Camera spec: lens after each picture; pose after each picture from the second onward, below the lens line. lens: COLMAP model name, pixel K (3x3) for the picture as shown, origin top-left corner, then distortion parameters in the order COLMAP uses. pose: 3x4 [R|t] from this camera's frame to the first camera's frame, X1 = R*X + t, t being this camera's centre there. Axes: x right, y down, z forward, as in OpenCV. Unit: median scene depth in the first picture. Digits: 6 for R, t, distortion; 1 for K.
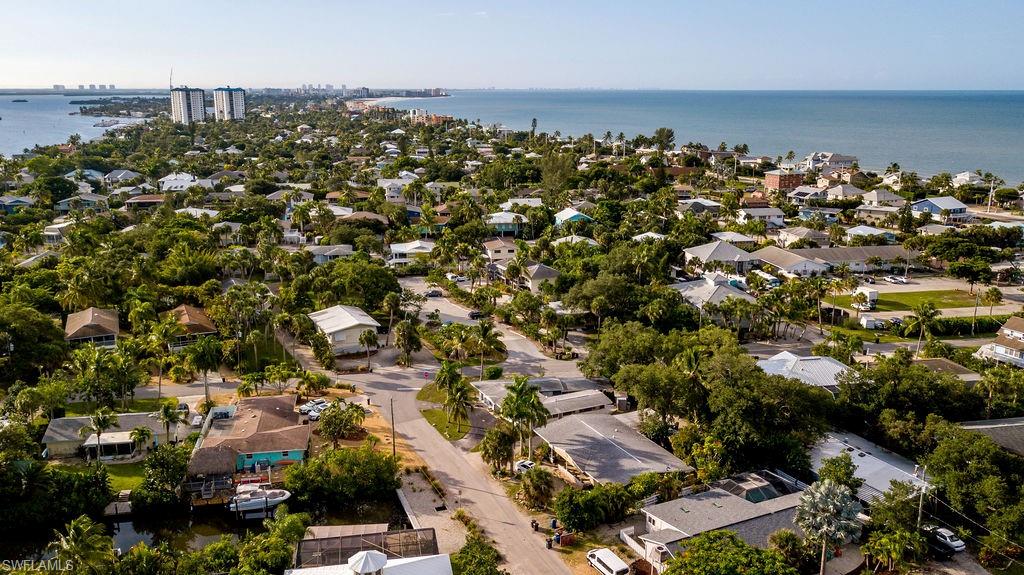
lens RADIAL K [[795.6, 0, 500.3], [0, 795.6, 288.9], [0, 0, 1]] dist [0.006541, -0.027966]
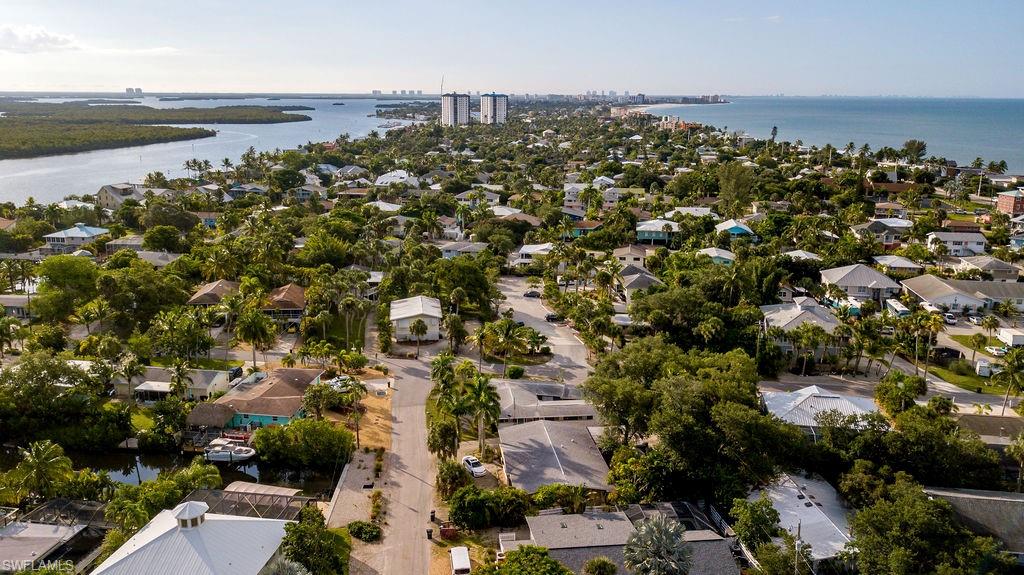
lens RADIAL K [[788.7, 0, 512.0], [0, 788.7, 287.5], [0, 0, 1]] dist [0.034994, -0.079008]
pose [[0.945092, 0.081768, -0.316408, 0.162428], [-0.084282, 0.996425, 0.005758, -0.004695], [0.315748, 0.021226, 0.948606, 0.019081]]
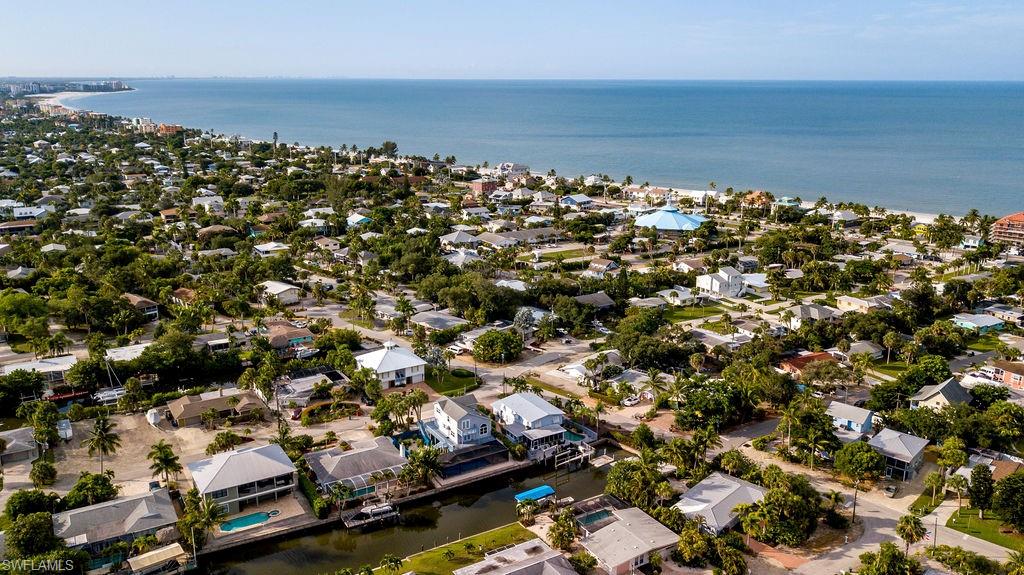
lens RADIAL K [[788.7, 0, 512.0], [0, 788.7, 287.5], [0, 0, 1]] dist [0.034994, -0.079008]
pose [[0.924655, -0.090096, 0.369994, -0.228783], [0.084330, 0.995931, 0.031767, 0.015670], [-0.371351, 0.001828, 0.928491, -0.557511]]
